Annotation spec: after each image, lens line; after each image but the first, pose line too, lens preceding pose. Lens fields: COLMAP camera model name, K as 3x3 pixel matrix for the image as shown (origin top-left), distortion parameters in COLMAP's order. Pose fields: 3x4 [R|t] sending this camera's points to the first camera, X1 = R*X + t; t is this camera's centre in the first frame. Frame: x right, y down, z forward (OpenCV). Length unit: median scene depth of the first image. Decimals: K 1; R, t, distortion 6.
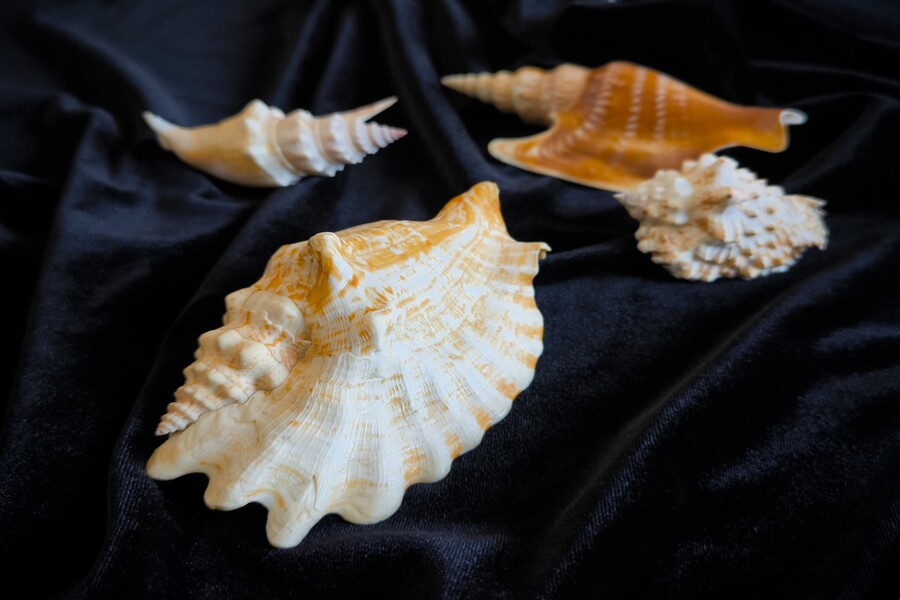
lens RADIAL K [[866.7, 0, 450.3], [0, 866.7, 301.7], [0, 0, 1]] dist [0.000616, 0.000000]
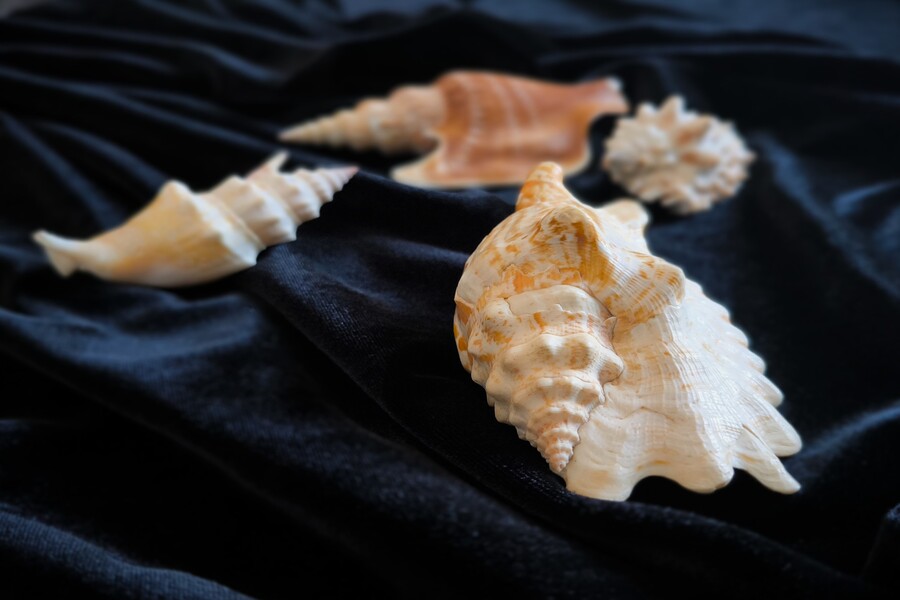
lens RADIAL K [[948.9, 0, 449.6], [0, 948.9, 298.5], [0, 0, 1]] dist [-0.012859, 0.000000]
pose [[0.796225, -0.309635, 0.519762, -0.780951], [0.384965, 0.922045, -0.040443, 0.003277], [-0.466721, 0.232292, 0.853354, 0.248308]]
